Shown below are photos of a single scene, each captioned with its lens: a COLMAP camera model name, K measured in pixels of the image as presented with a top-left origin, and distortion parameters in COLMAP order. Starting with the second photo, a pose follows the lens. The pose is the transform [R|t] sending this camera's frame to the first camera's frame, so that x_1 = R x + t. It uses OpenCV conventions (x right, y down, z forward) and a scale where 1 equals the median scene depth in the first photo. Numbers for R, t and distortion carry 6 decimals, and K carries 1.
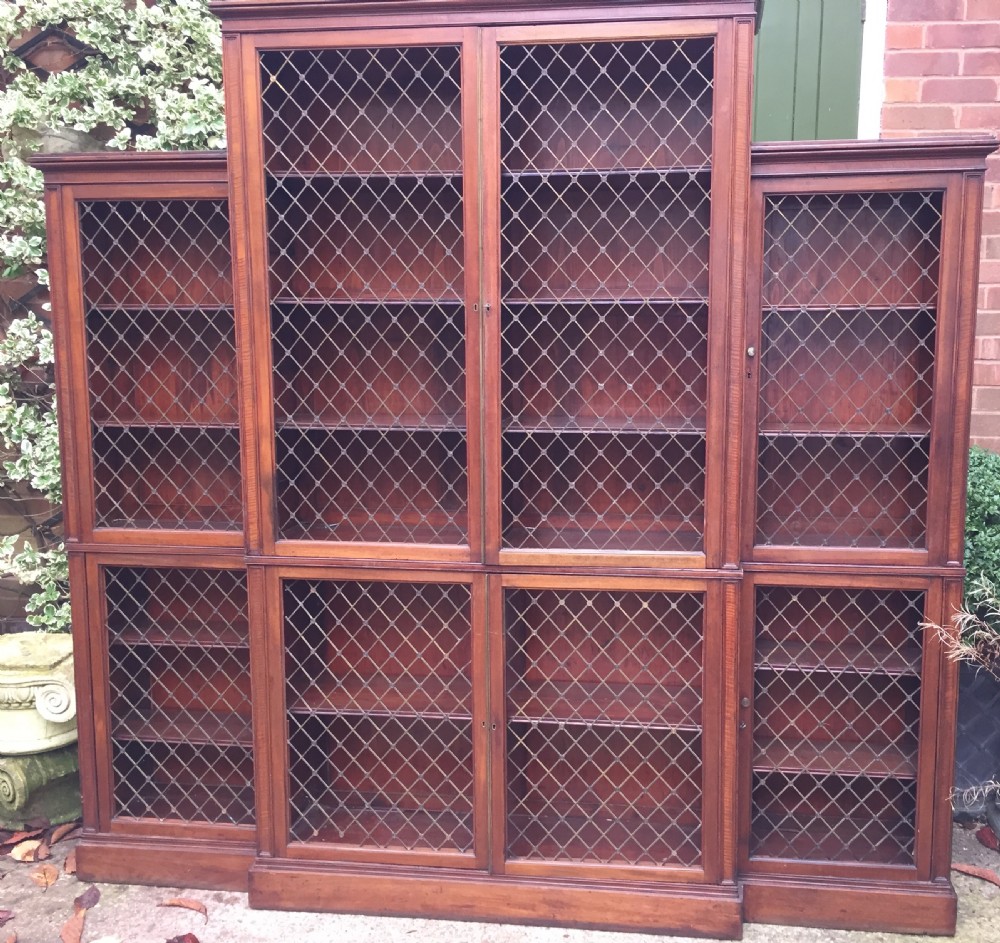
lens RADIAL K [[1121.8, 0, 543.6], [0, 1121.8, 481.8], [0, 0, 1]] dist [0.032903, 0.000000]
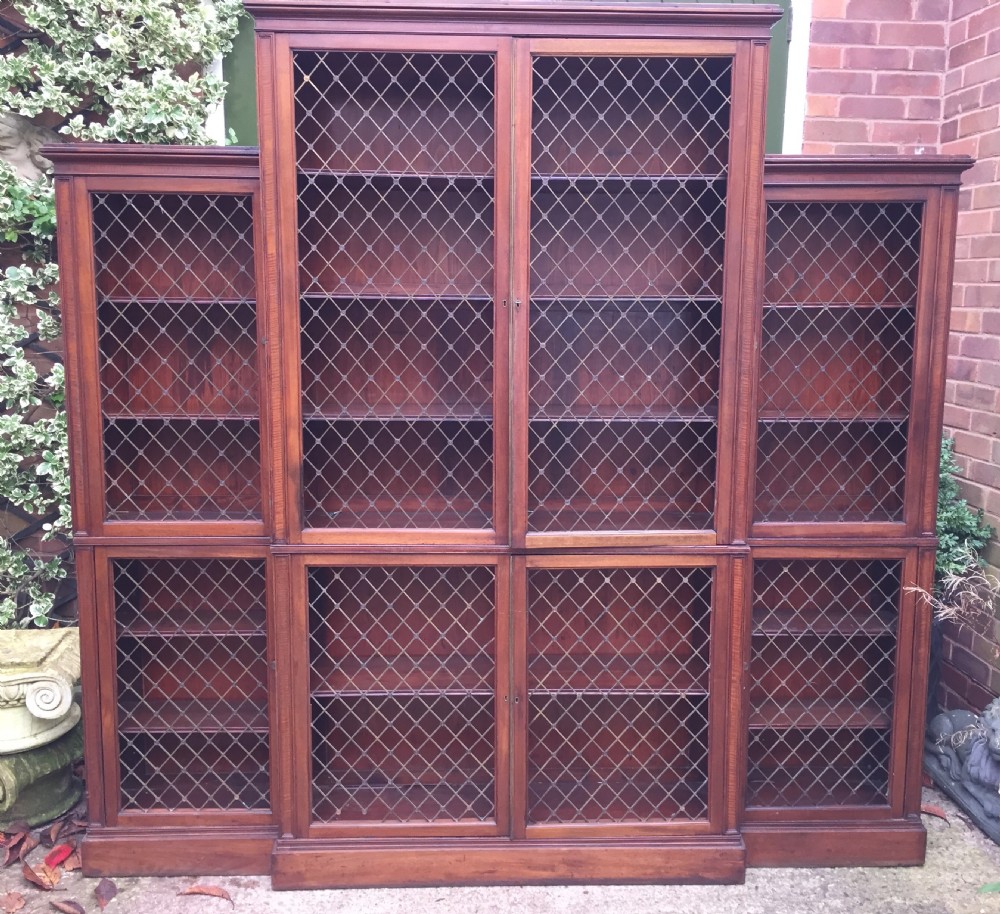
lens RADIAL K [[1094.4, 0, 503.9], [0, 1094.4, 468.3], [0, 0, 1]] dist [0.032082, 0.000000]
pose [[0.987284, -0.016964, 0.158058, -0.216268], [0.016139, 0.999849, 0.006502, -0.006750], [-0.158145, -0.003868, 0.987408, -0.014276]]
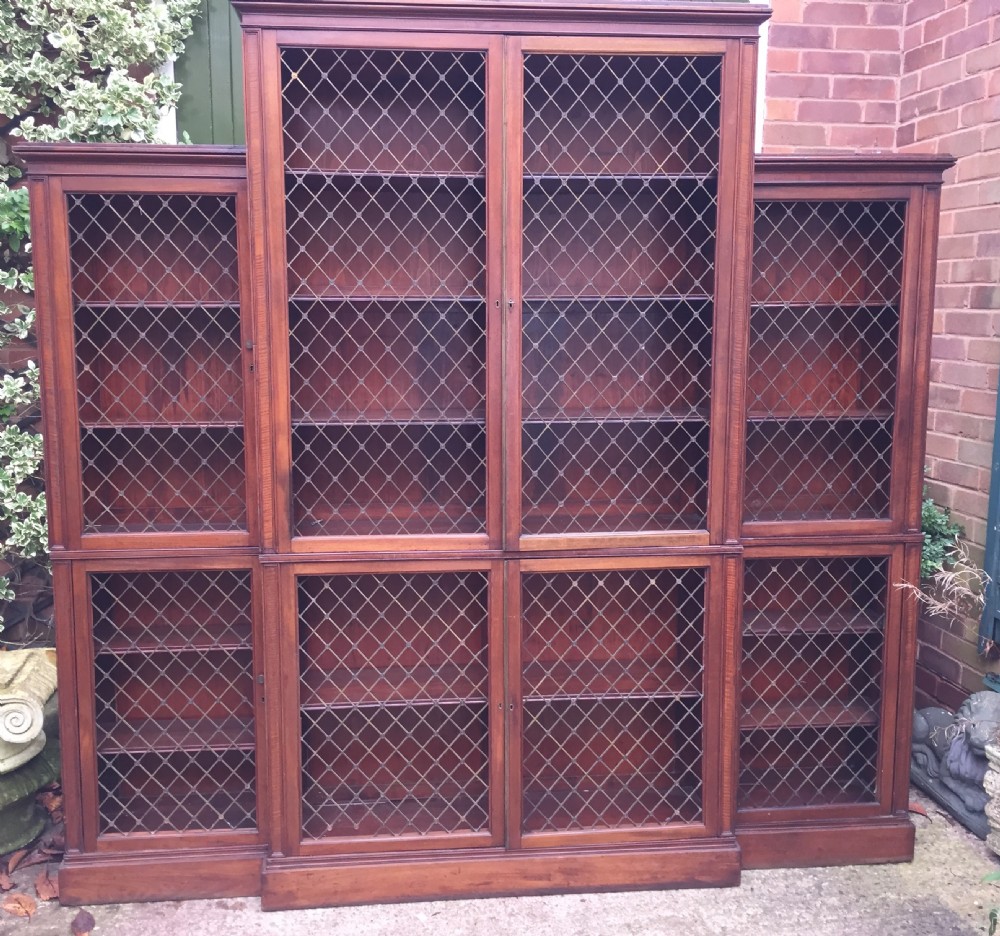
lens RADIAL K [[1121.8, 0, 467.4], [0, 1121.8, 480.1], [0, 0, 1]] dist [0.032903, 0.000000]
pose [[0.975683, -0.033013, 0.216686, -0.303699], [0.033992, 0.999422, -0.000793, 0.007390], [-0.216534, 0.008140, 0.976241, -0.007393]]
